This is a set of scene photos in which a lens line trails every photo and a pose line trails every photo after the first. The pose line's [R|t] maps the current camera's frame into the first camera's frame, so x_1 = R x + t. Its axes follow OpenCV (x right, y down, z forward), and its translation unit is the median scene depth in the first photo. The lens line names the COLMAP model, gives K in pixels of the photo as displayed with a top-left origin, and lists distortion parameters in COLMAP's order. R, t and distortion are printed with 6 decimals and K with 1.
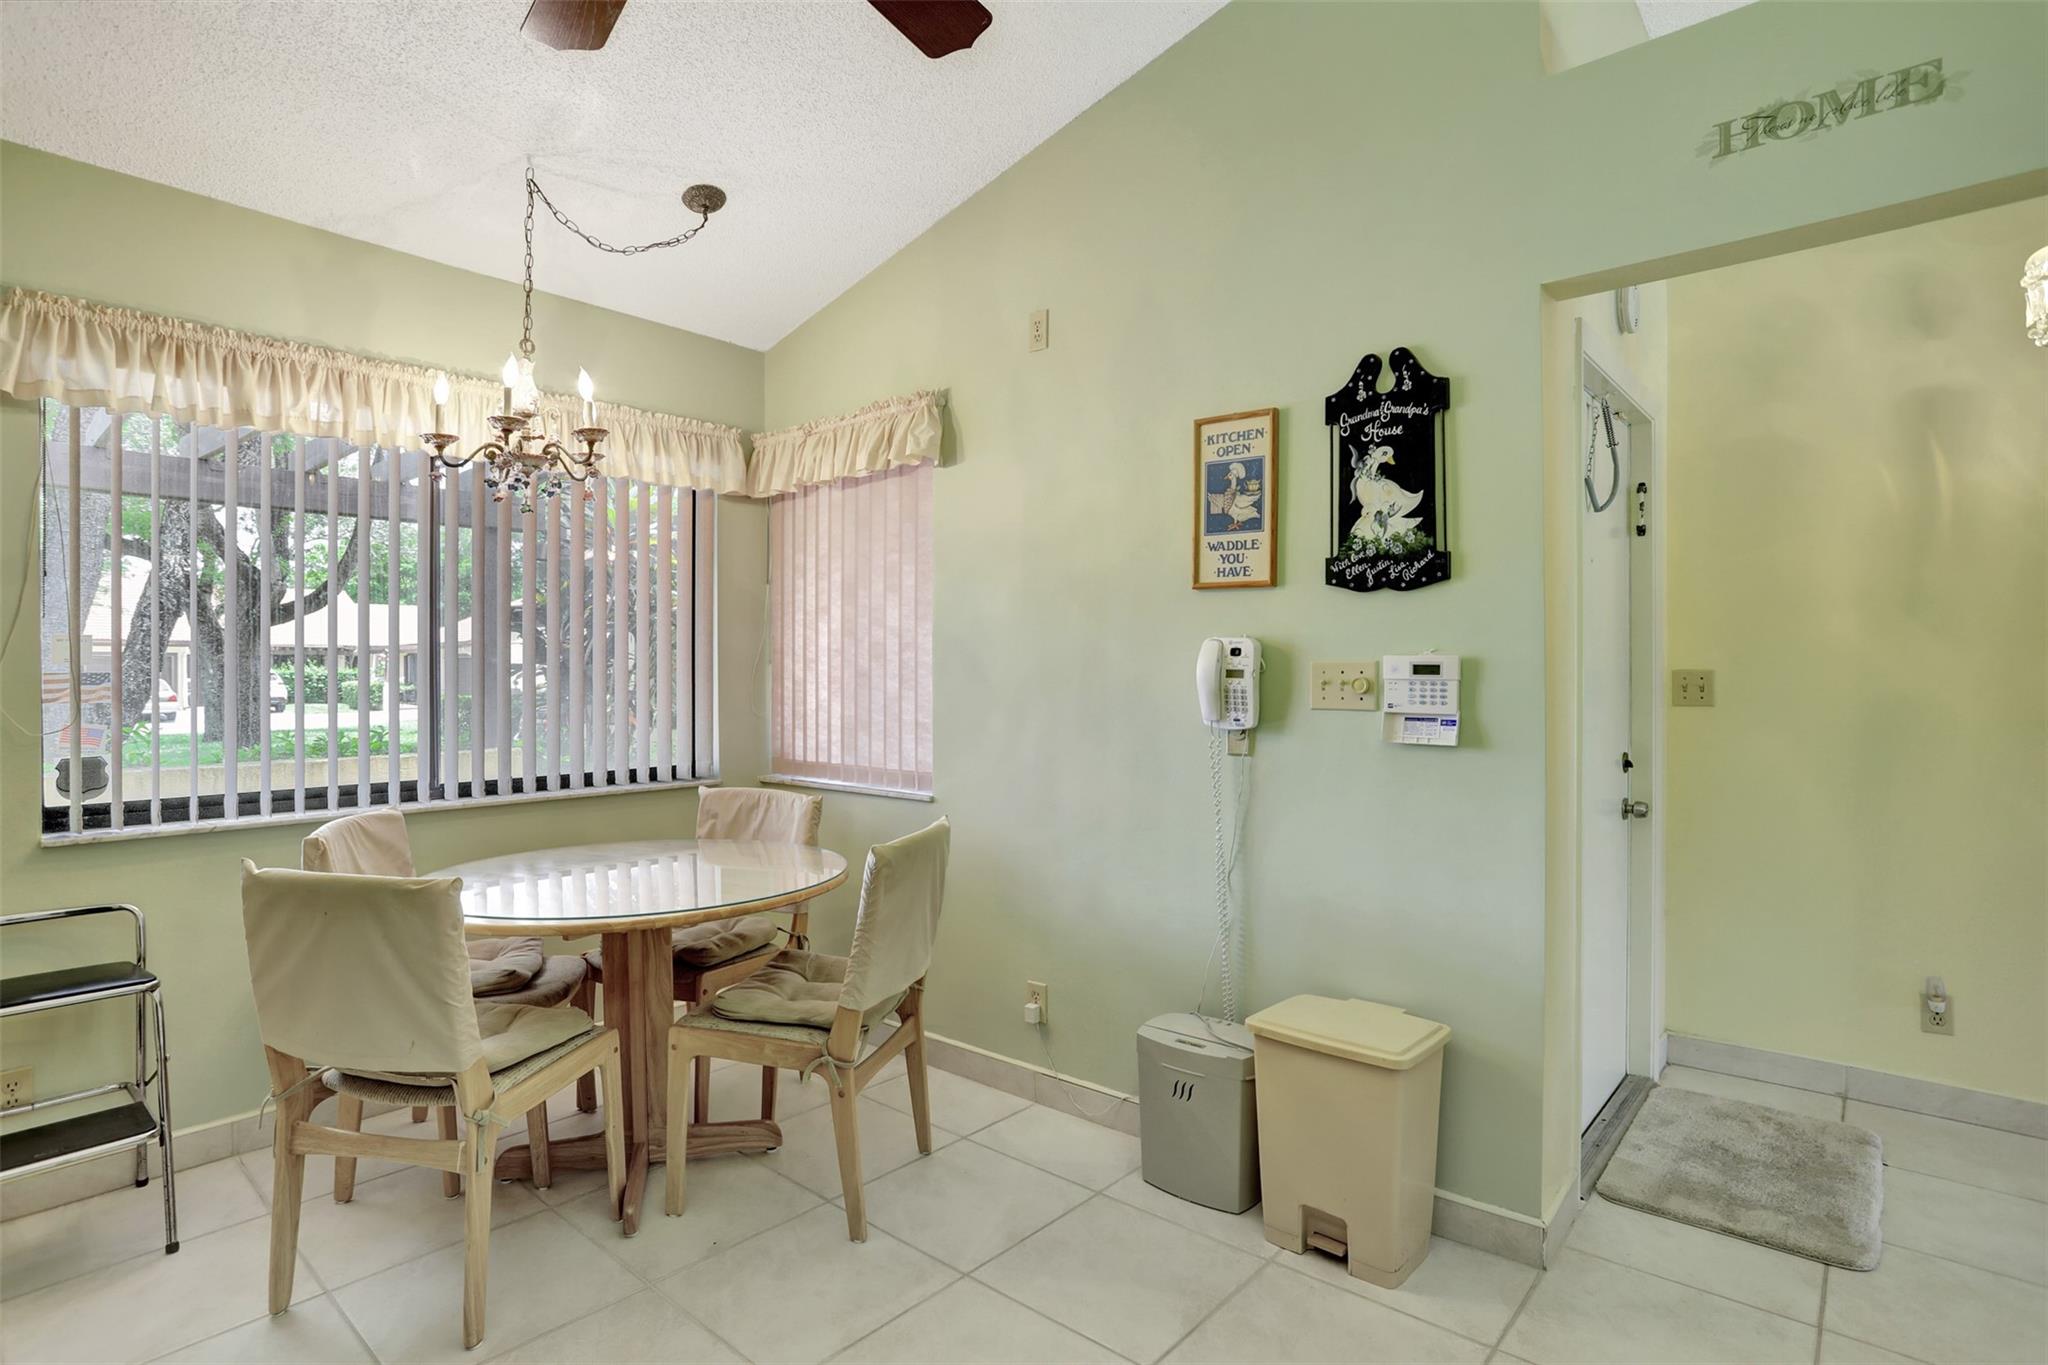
lens RADIAL K [[1017.0, 0, 1036.9], [0, 1017.0, 669.7], [0, 0, 1]] dist [-0.039060, 0.012723]
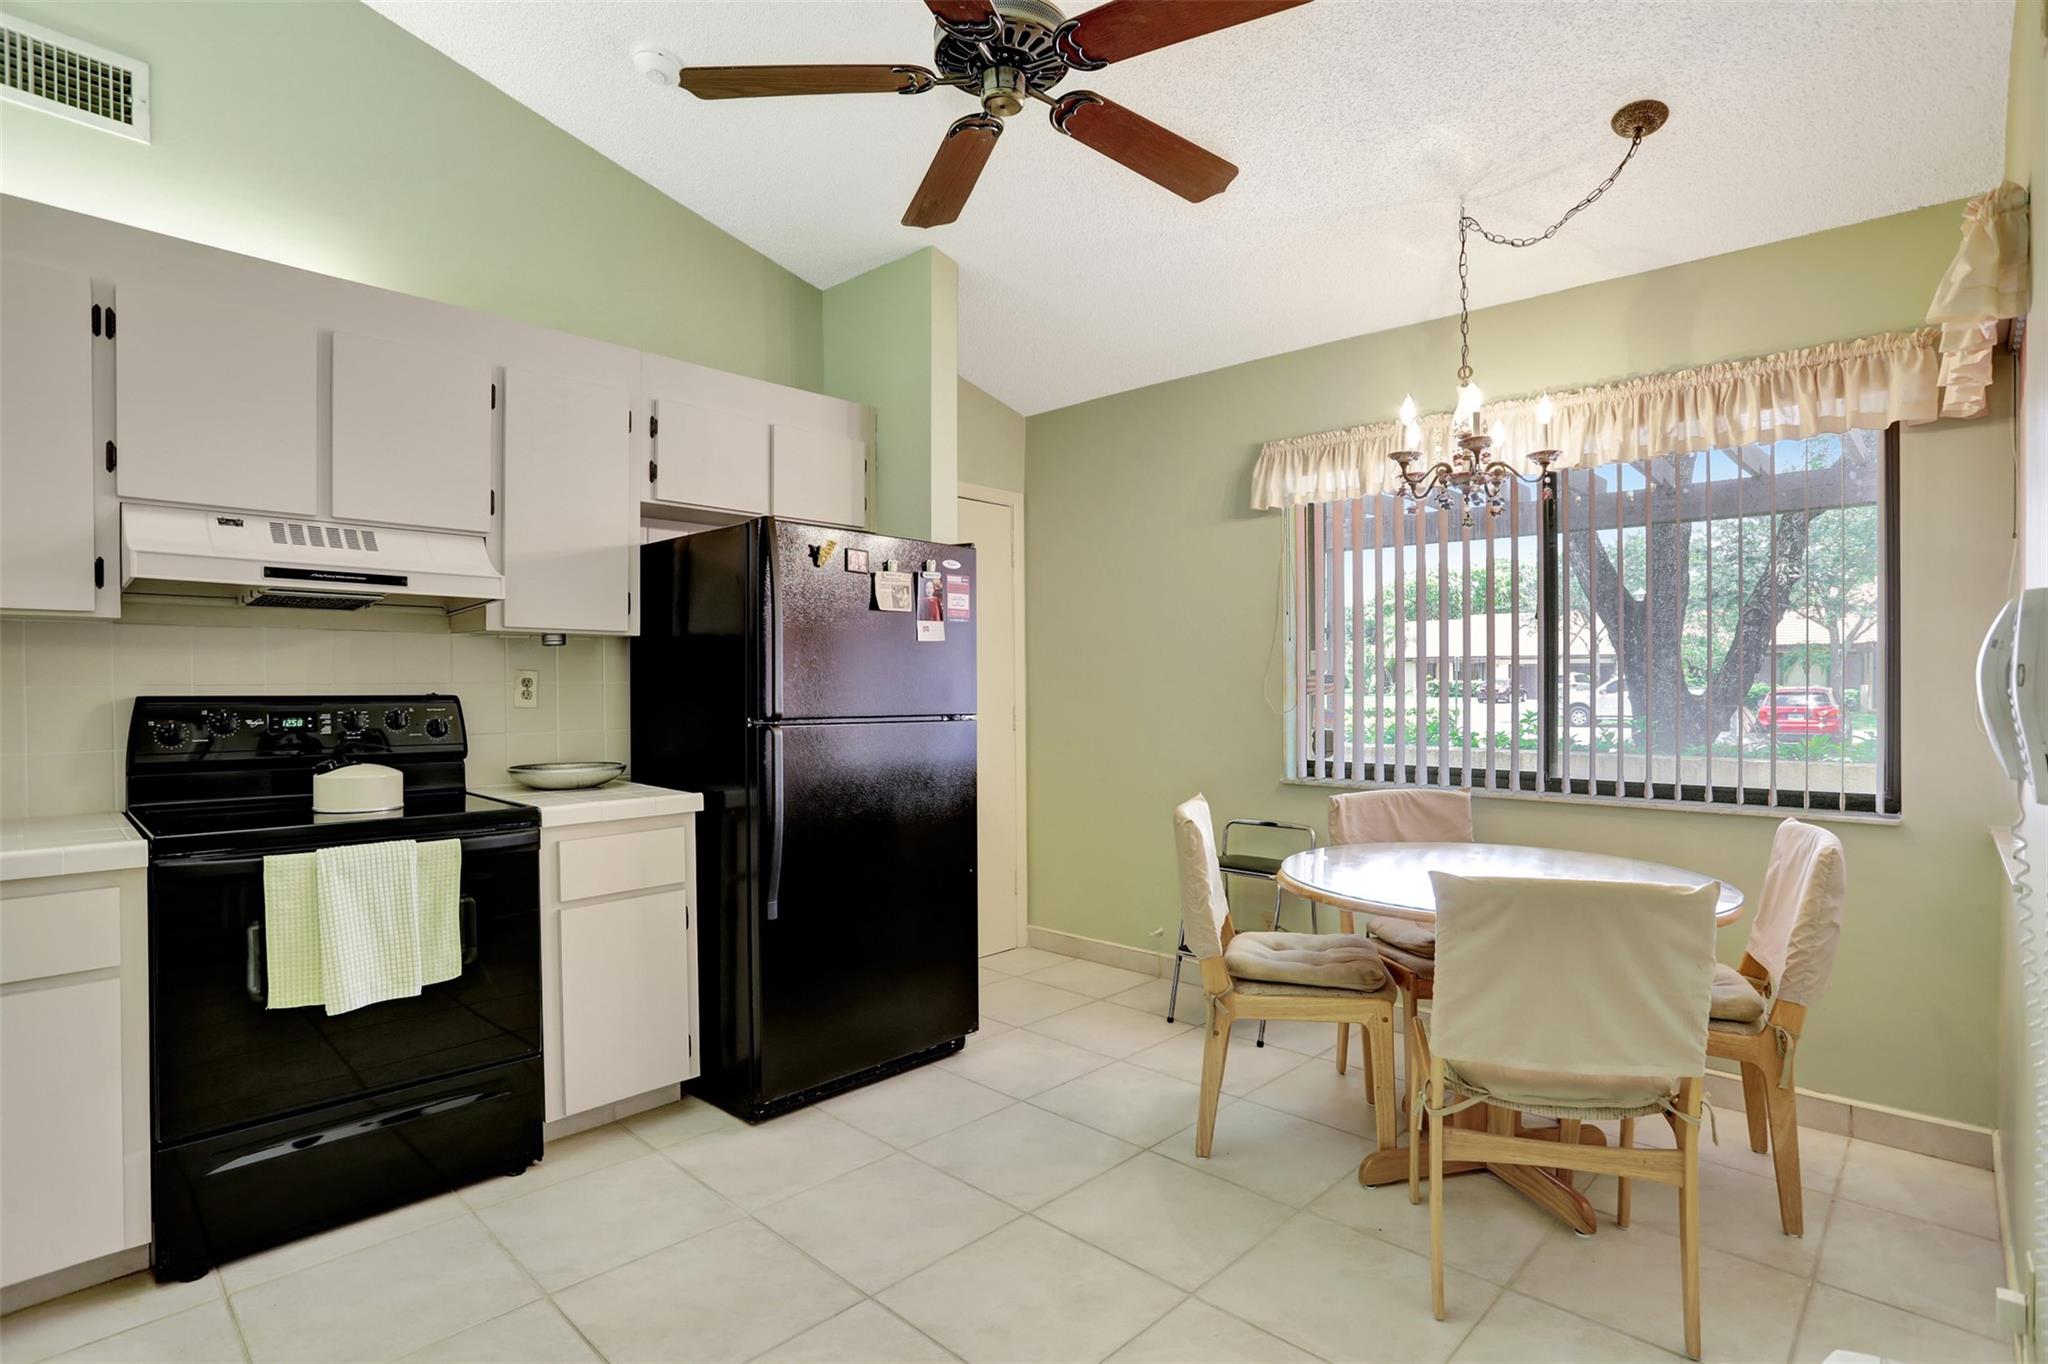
lens RADIAL K [[1017.0, 0, 1032.5], [0, 1017.0, 692.0], [0, 0, 1]] dist [-0.039060, 0.012723]
pose [[-0.025732, 0.015769, -0.999544, 0.553554], [0.006745, 0.999856, 0.015600, 0.000675], [0.999646, -0.006340, -0.025835, 0.524668]]
